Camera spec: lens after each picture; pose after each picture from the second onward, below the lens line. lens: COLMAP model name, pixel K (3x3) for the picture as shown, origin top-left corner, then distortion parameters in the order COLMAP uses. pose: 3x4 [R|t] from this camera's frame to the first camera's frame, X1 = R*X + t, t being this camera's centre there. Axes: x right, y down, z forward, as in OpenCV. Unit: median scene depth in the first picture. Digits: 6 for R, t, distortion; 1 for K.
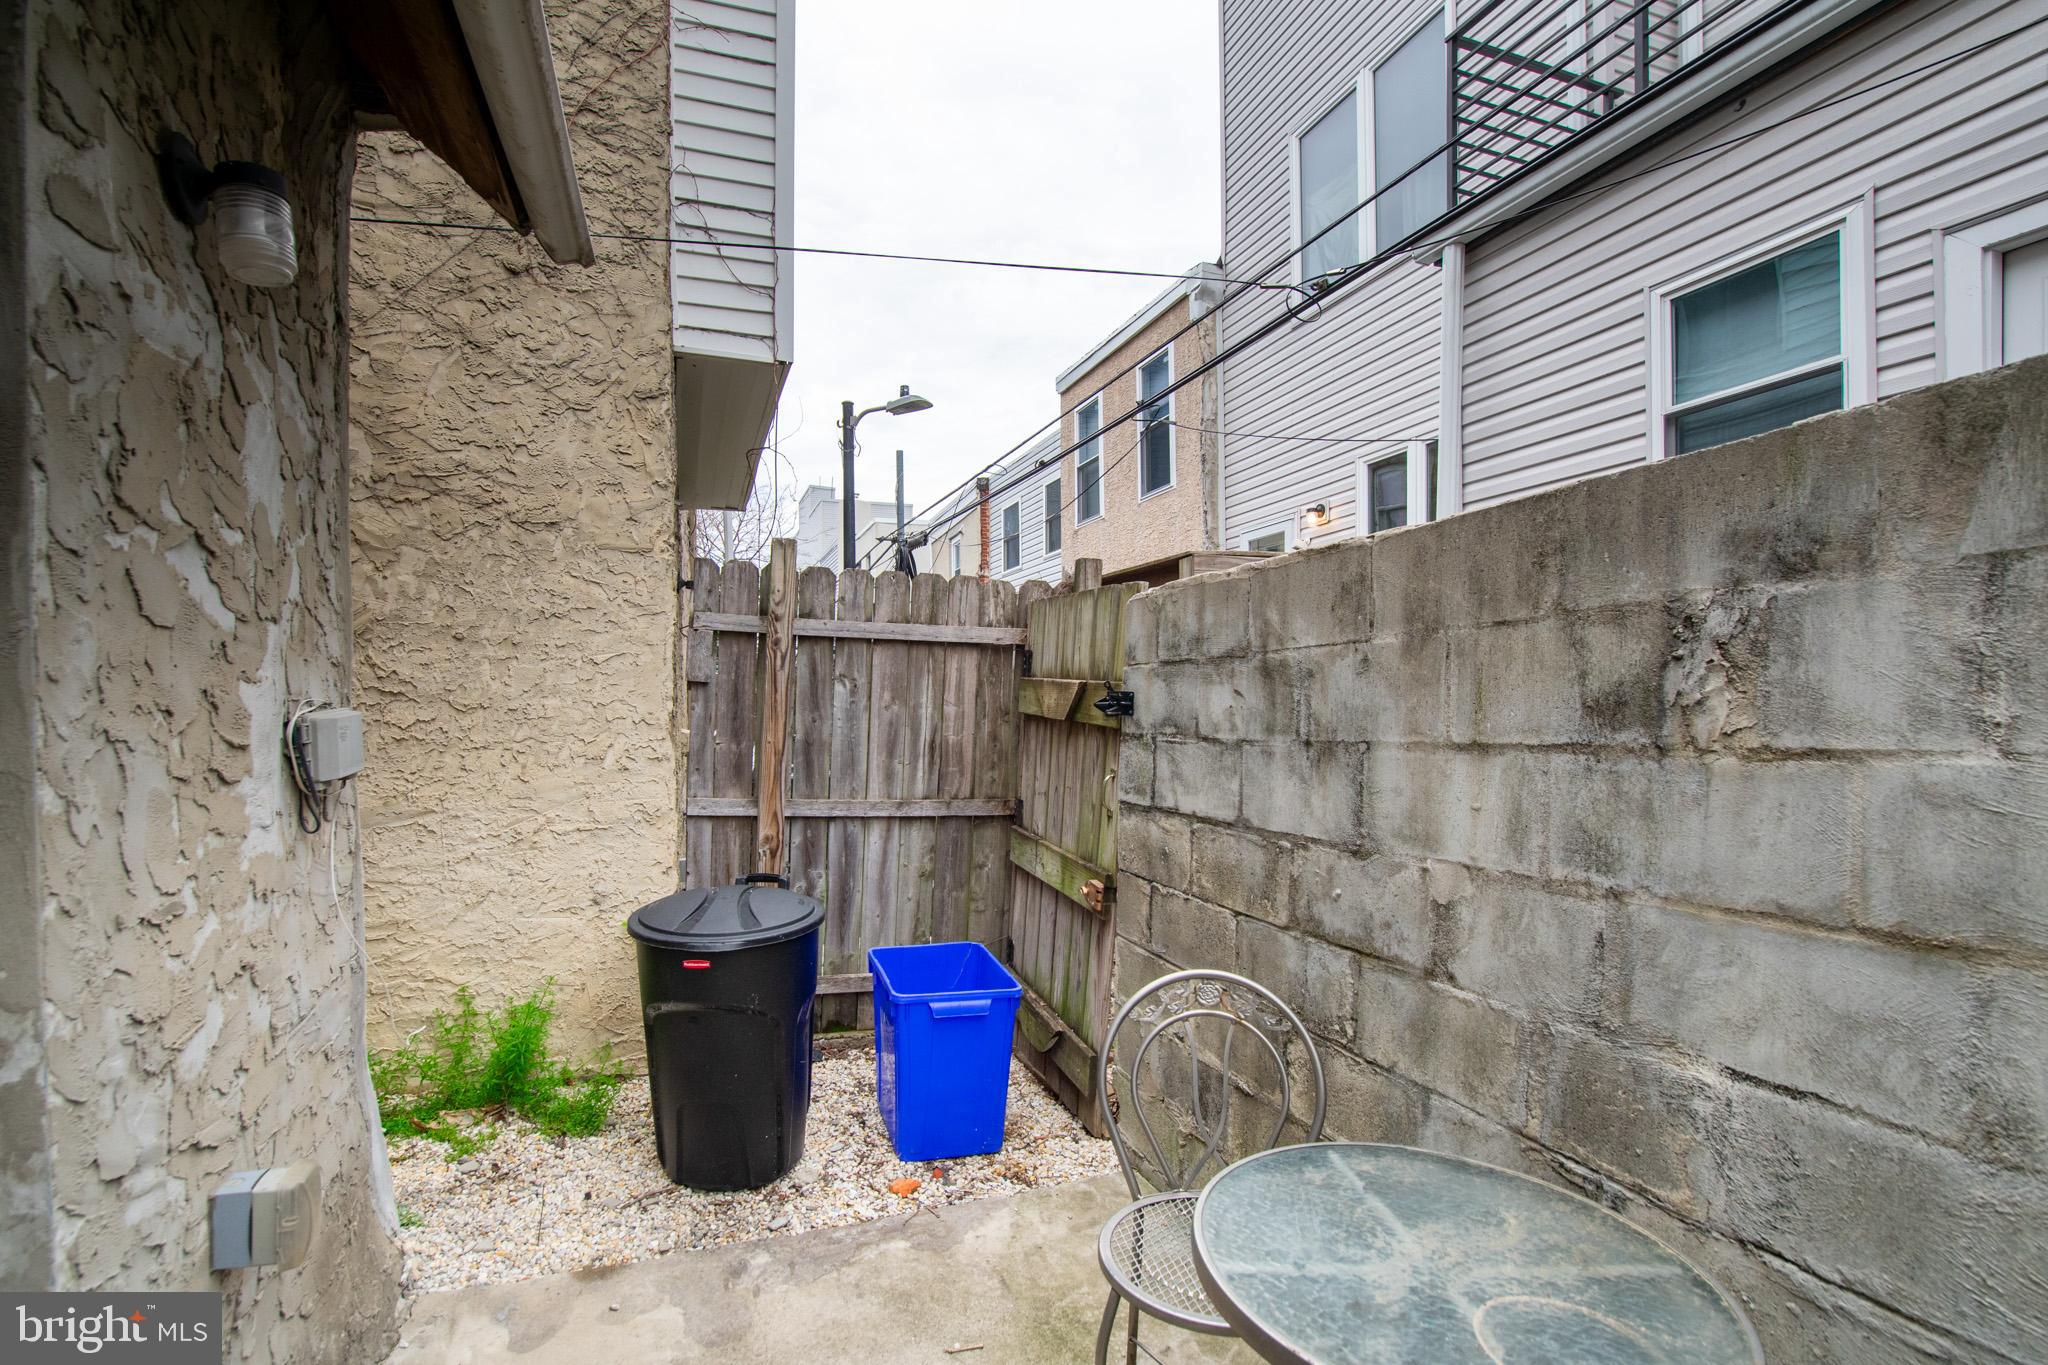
lens RADIAL K [[903.6, 0, 1033.7], [0, 903.6, 678.9], [0, 0, 1]] dist [-0.039752, 0.007548]
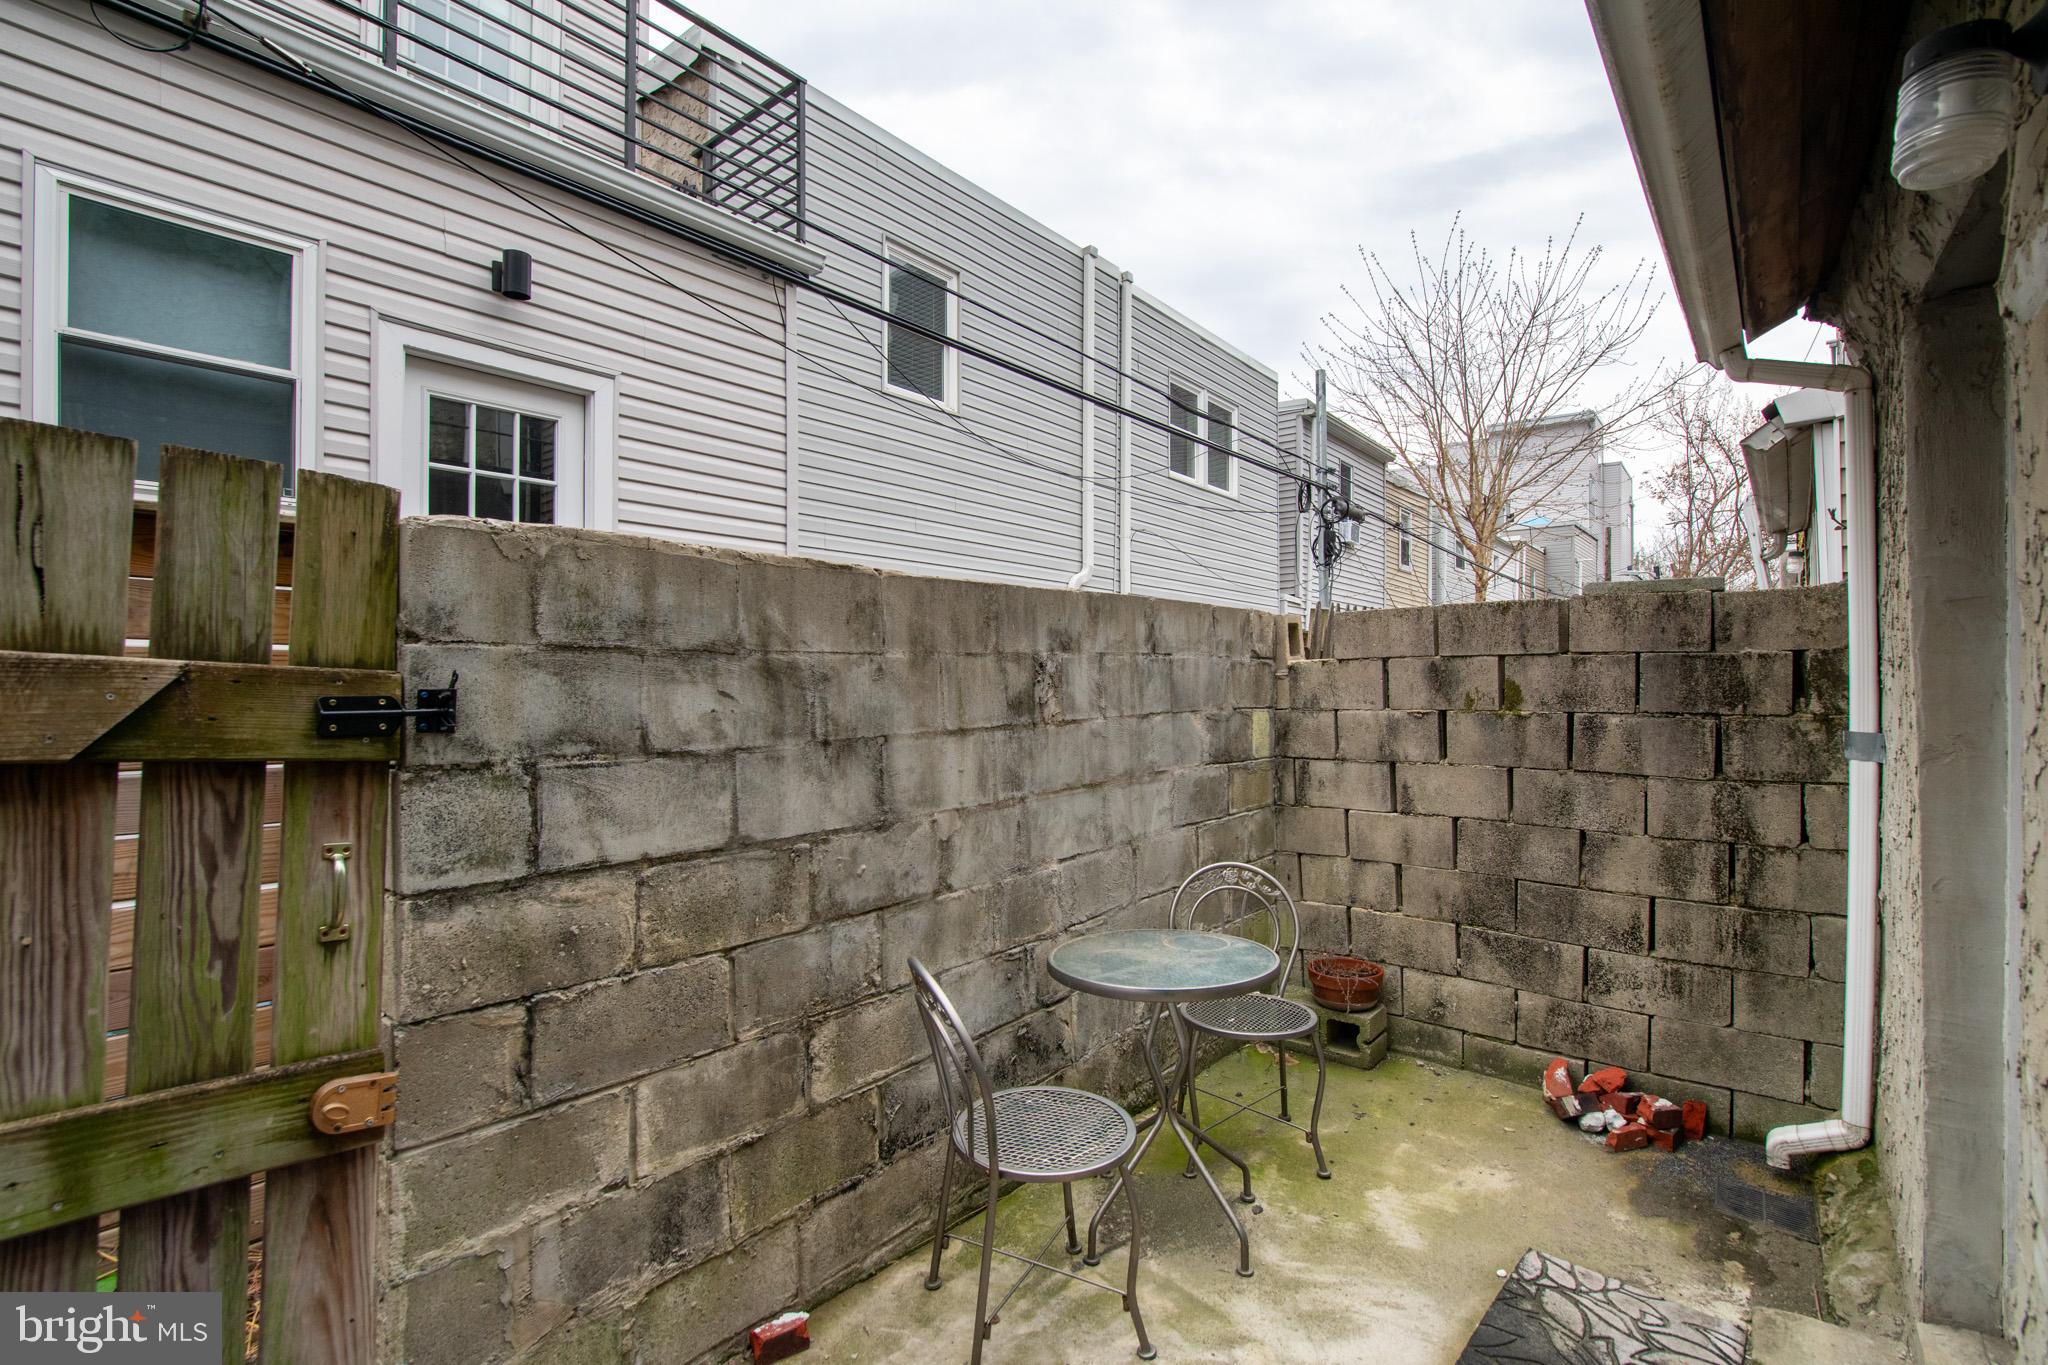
lens RADIAL K [[903.6, 0, 1033.7], [0, 903.6, 678.9], [0, 0, 1]] dist [-0.039752, 0.007548]
pose [[-0.475992, 0.023582, 0.879134, -0.753773], [-0.014457, 0.999296, -0.034633, 0.029211], [-0.879331, -0.029194, -0.475315, 1.294397]]
